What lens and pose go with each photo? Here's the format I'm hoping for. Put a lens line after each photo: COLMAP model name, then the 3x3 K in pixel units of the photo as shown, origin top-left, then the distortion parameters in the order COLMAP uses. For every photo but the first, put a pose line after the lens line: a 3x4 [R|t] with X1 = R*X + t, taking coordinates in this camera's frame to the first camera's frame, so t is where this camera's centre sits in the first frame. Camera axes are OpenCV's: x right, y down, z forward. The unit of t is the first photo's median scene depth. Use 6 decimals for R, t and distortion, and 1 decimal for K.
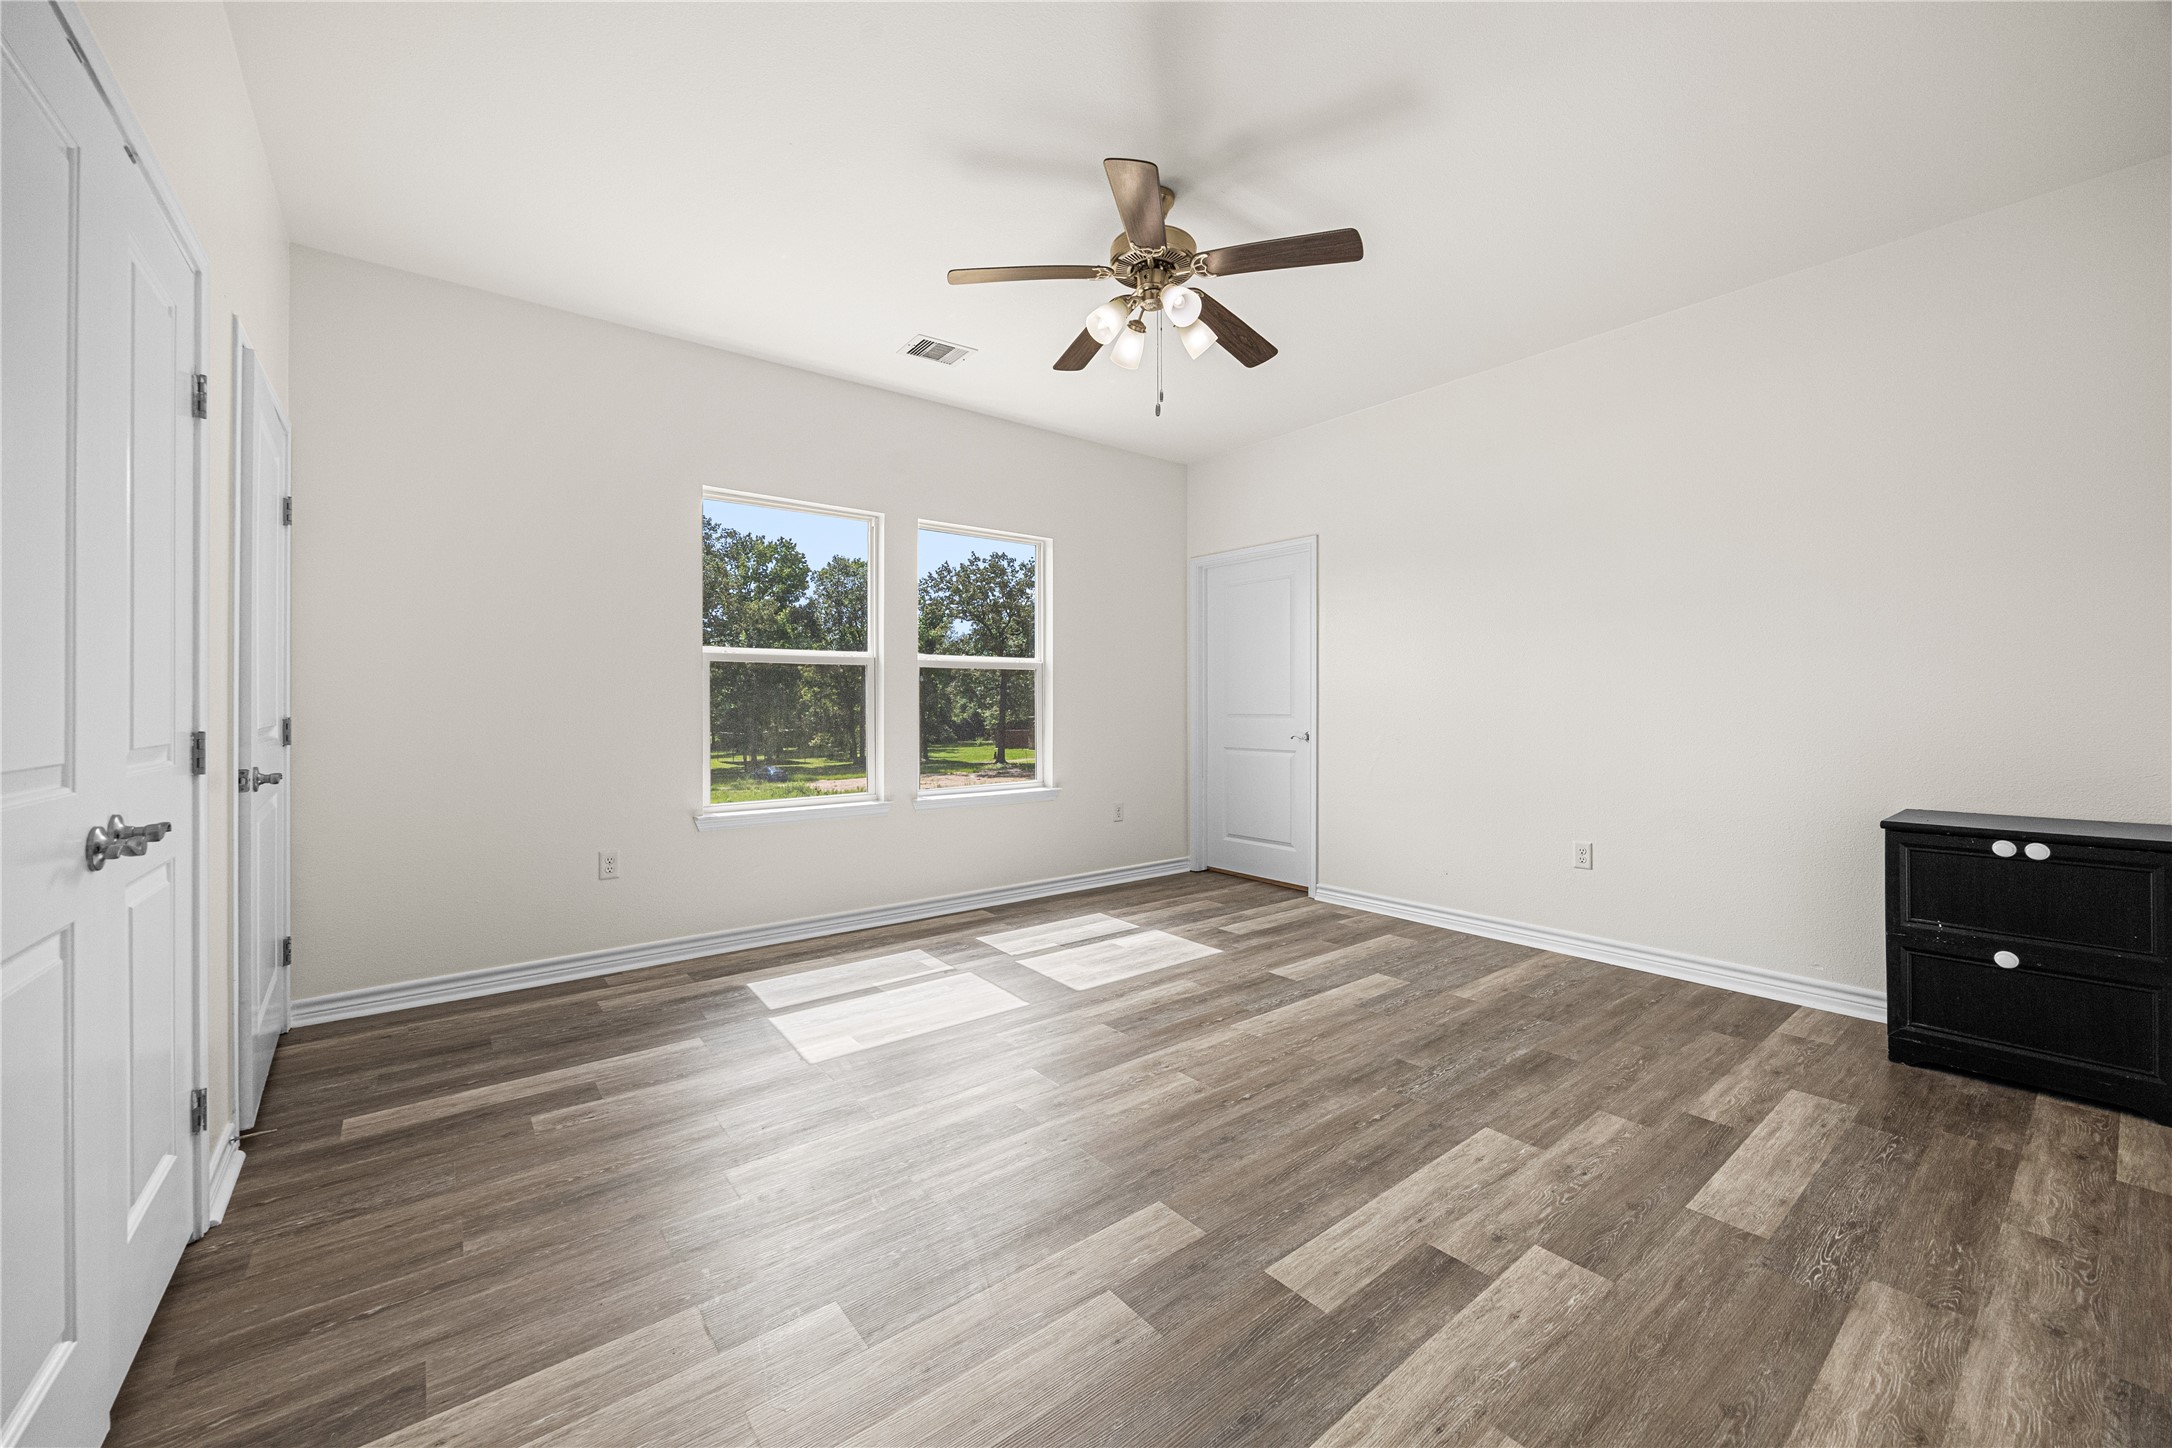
lens RADIAL K [[848.4, 0, 1073.7], [0, 848.4, 718.2], [0, 0, 1]] dist [-0.001552, -0.000543]
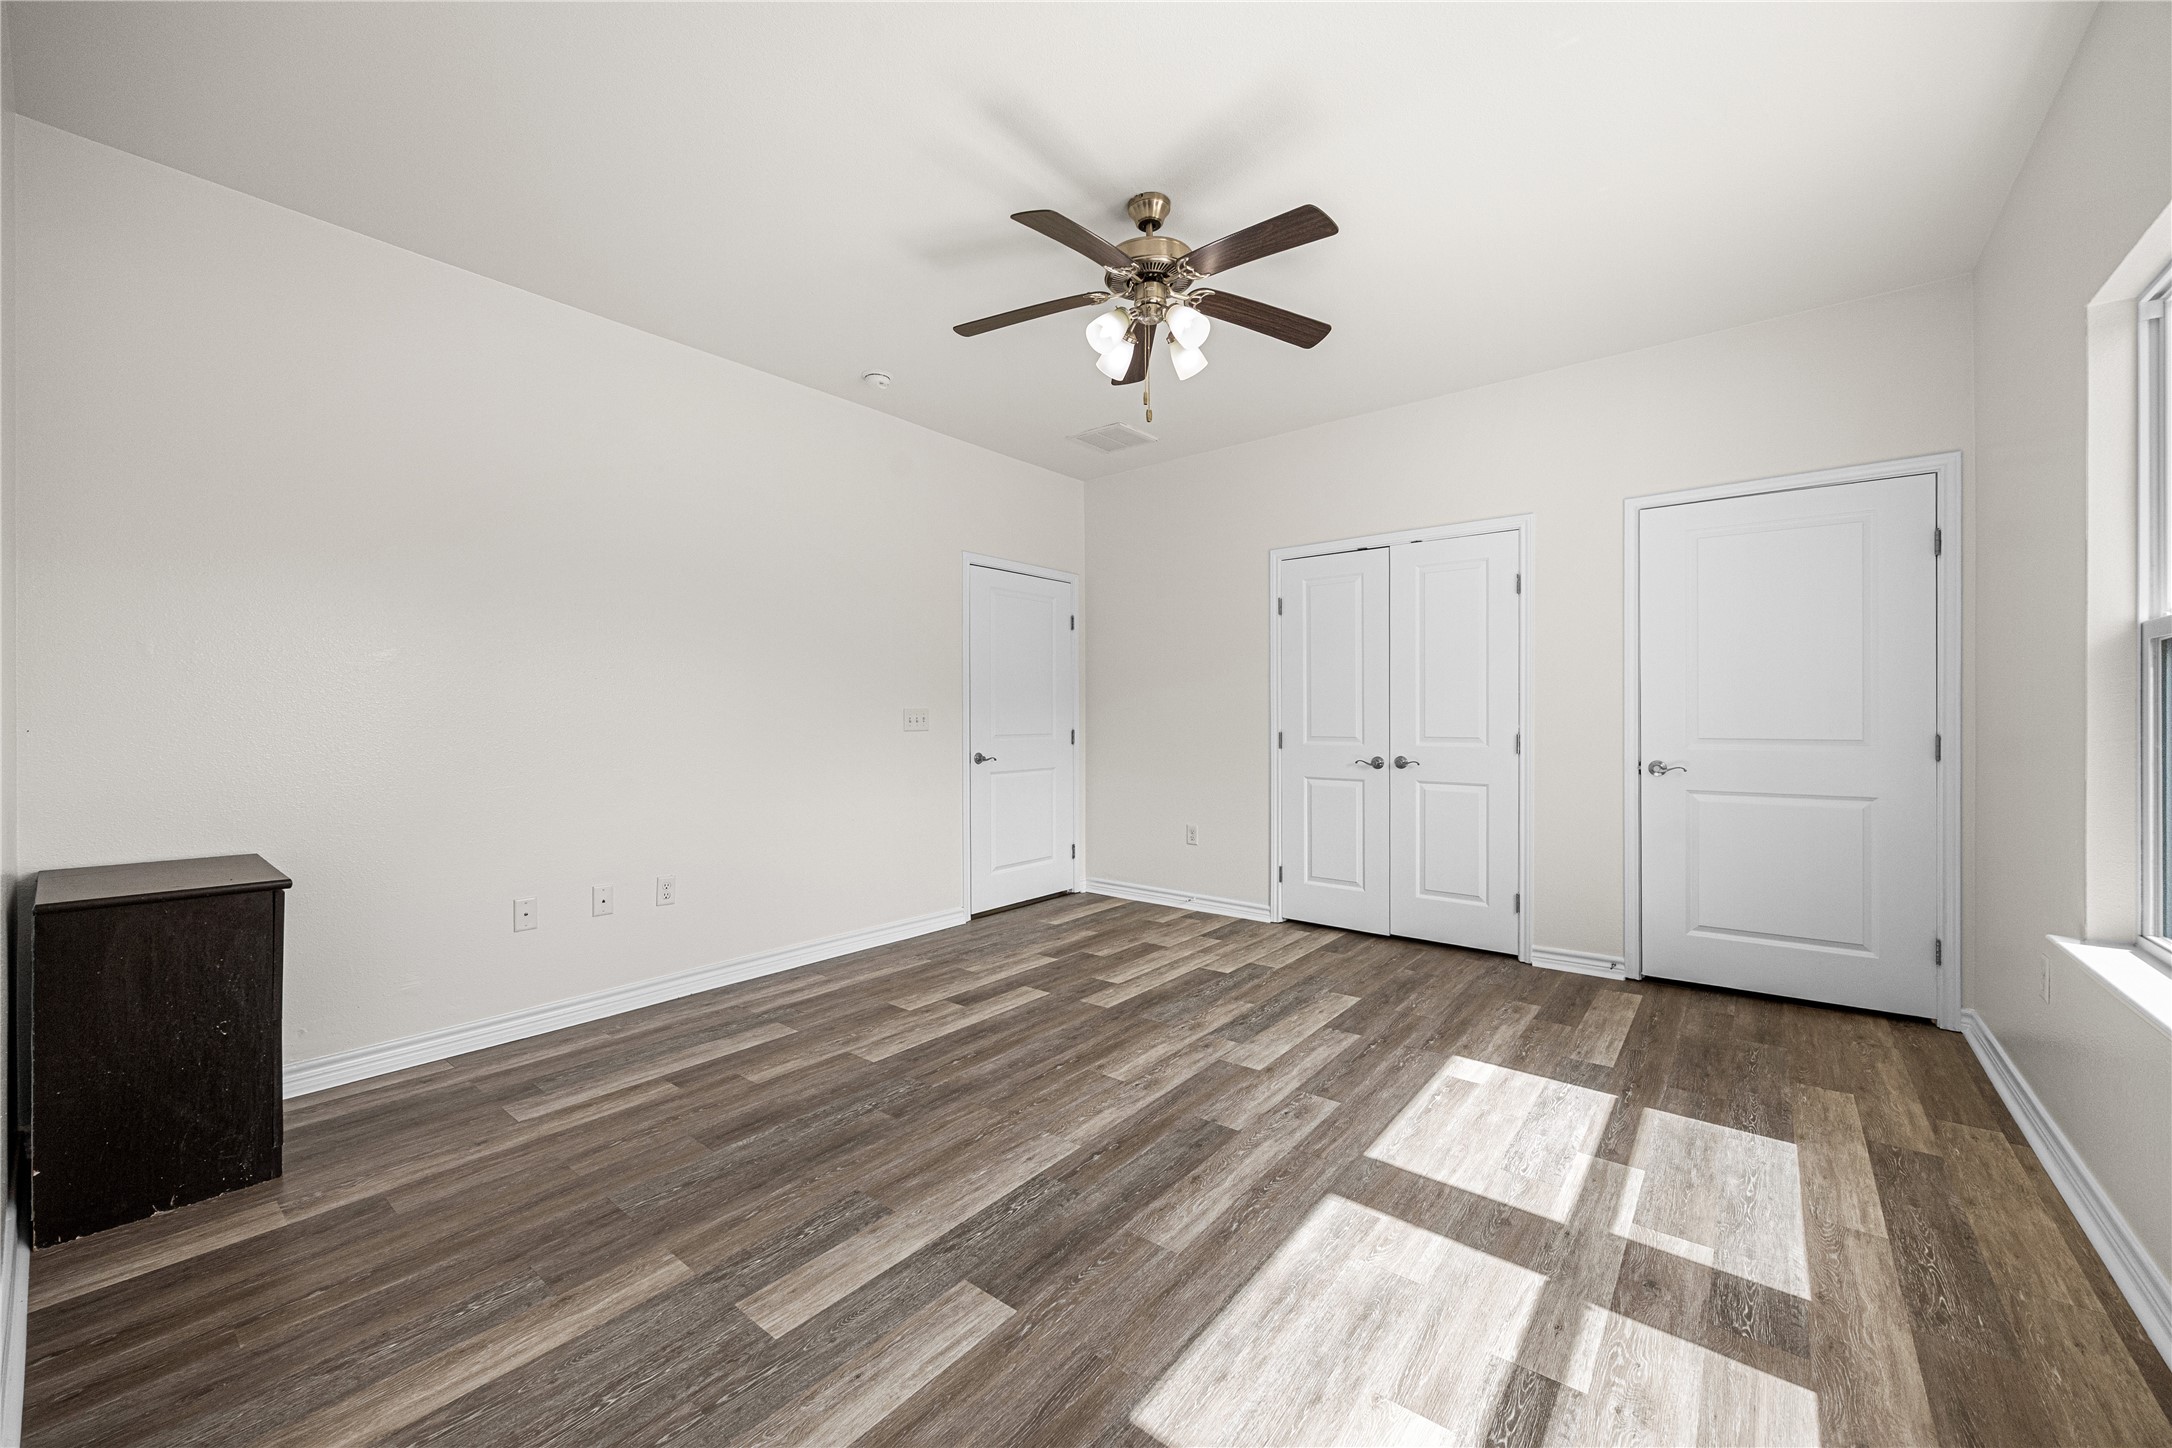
lens RADIAL K [[848.4, 0, 1084.7], [0, 848.4, 714.8], [0, 0, 1]] dist [-0.001552, -0.000543]
pose [[-0.972412, 0.005236, -0.233212, 0.379252], [0.001717, 0.999882, 0.015290, -0.043940], [0.233265, 0.014468, -0.972306, 1.840990]]
